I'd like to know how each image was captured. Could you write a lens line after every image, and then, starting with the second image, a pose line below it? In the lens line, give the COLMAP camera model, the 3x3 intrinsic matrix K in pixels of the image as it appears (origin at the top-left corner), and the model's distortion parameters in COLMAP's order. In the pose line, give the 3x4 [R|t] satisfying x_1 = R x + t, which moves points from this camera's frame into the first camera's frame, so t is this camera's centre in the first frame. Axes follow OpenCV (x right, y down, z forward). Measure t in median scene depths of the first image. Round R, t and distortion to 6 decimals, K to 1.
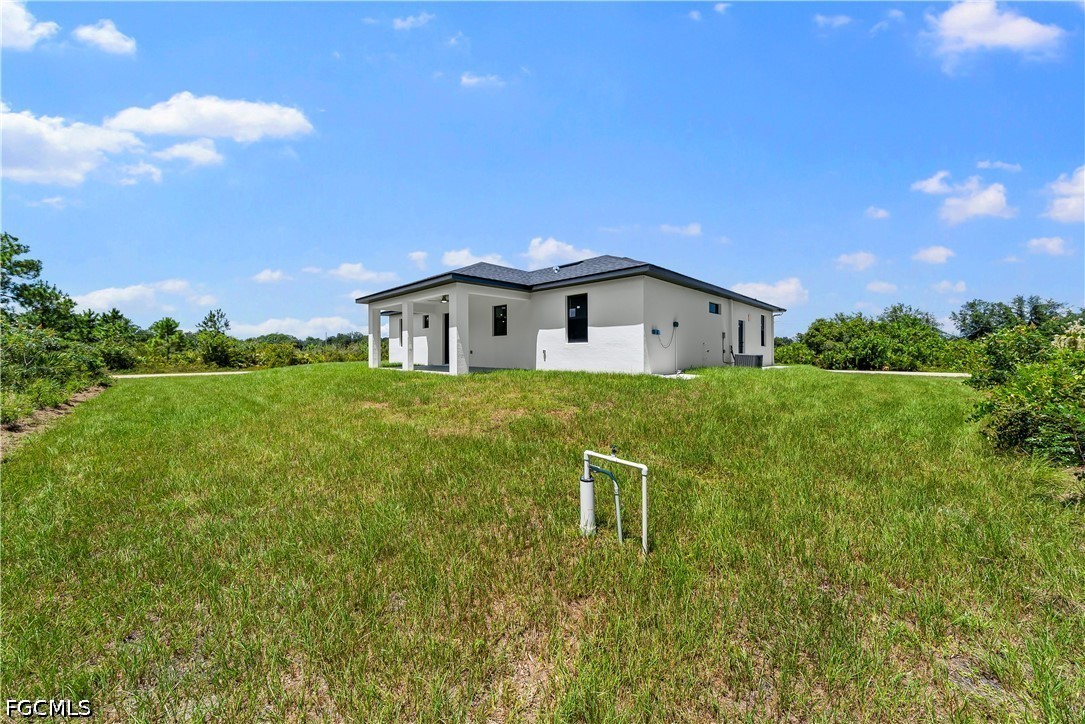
lens RADIAL K [[377.7, 0, 540.3], [0, 377.7, 353.0], [0, 0, 1]] dist [-0.003276, 0.000032]
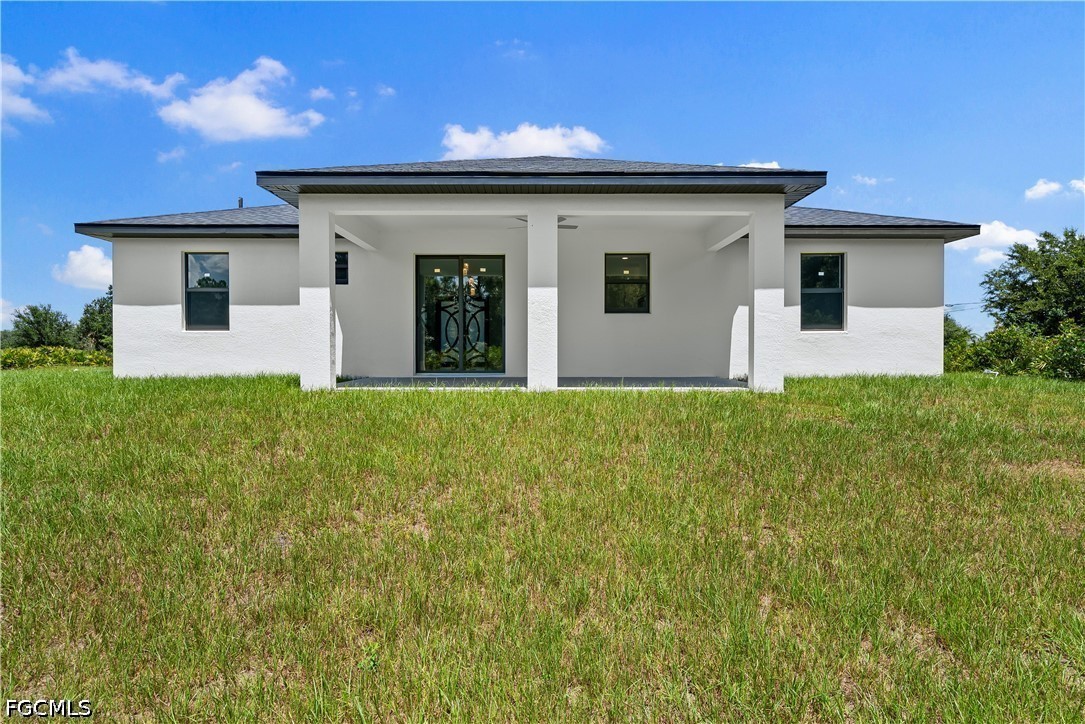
lens RADIAL K [[489.7, 0, 541.2], [0, 489.7, 357.8], [0, 0, 1]] dist [-0.001498, -0.000517]
pose [[0.724450, -0.015436, 0.689155, -0.538418], [0.000419, 0.999759, 0.021953, -0.000227], [-0.689328, -0.015615, 0.724281, 0.491971]]
